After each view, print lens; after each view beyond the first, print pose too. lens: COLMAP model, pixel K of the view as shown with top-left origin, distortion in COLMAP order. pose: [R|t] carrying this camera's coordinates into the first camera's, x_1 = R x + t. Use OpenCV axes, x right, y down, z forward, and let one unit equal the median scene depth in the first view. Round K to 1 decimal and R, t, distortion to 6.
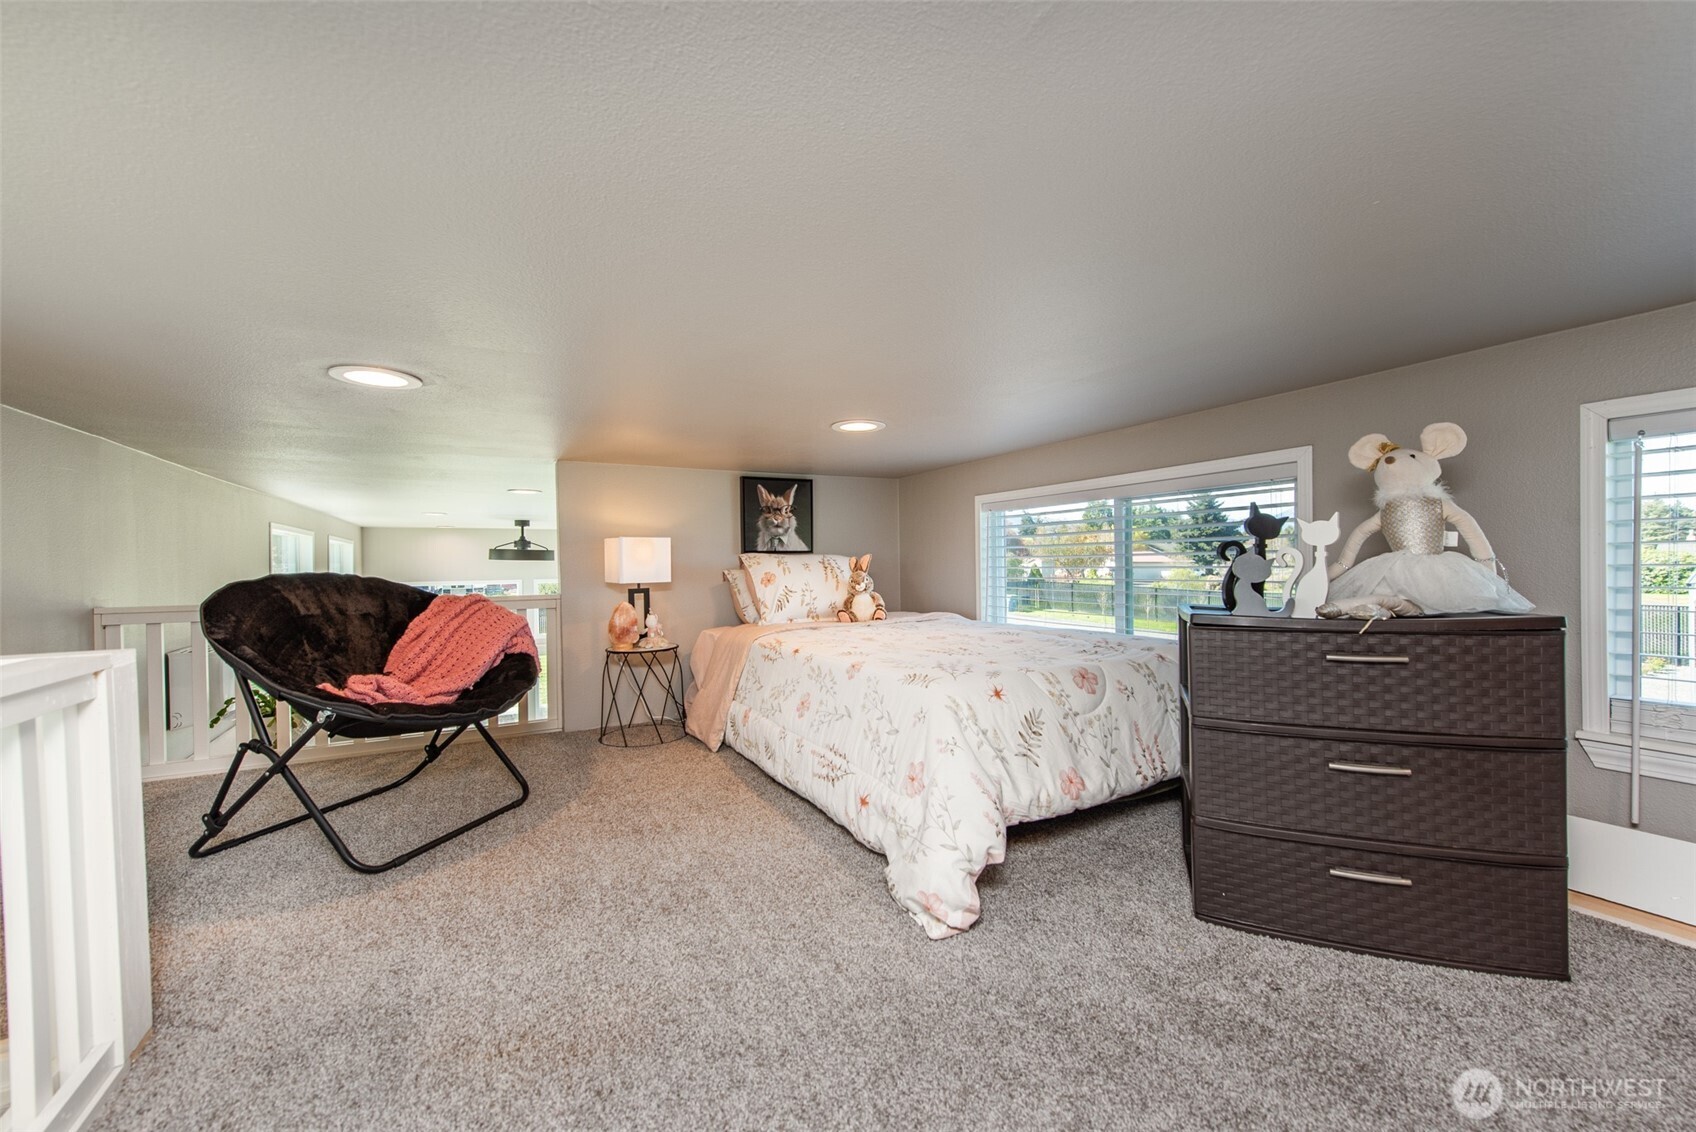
lens RADIAL K [[658.5, 0, 844.0], [0, 658.5, 570.2], [0, 0, 1]] dist [0.019464, -0.000411]
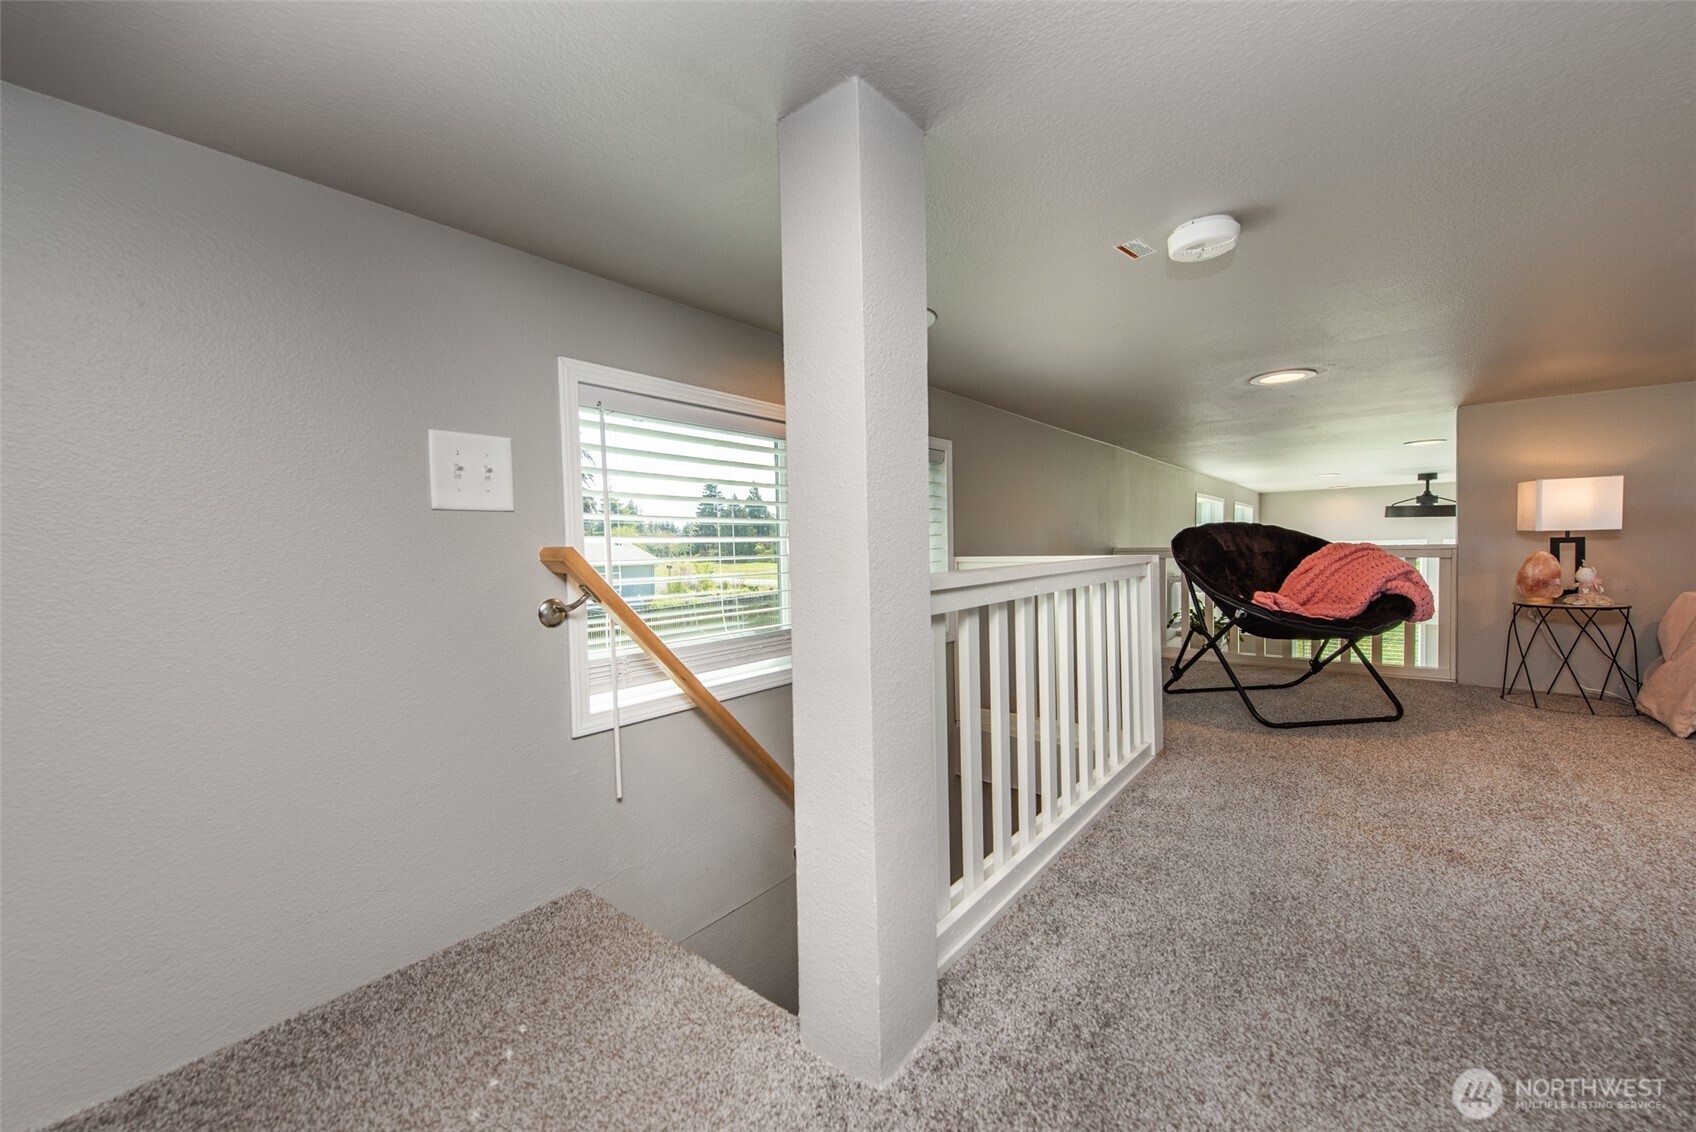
lens RADIAL K [[658.5, 0, 844.0], [0, 658.5, 570.2], [0, 0, 1]] dist [0.019464, -0.000411]
pose [[0.379121, 0.044243, -0.924289, 0.158195], [0.002009, 0.998815, 0.048634, 0.026992], [0.925345, -0.020295, 0.378583, -0.236037]]
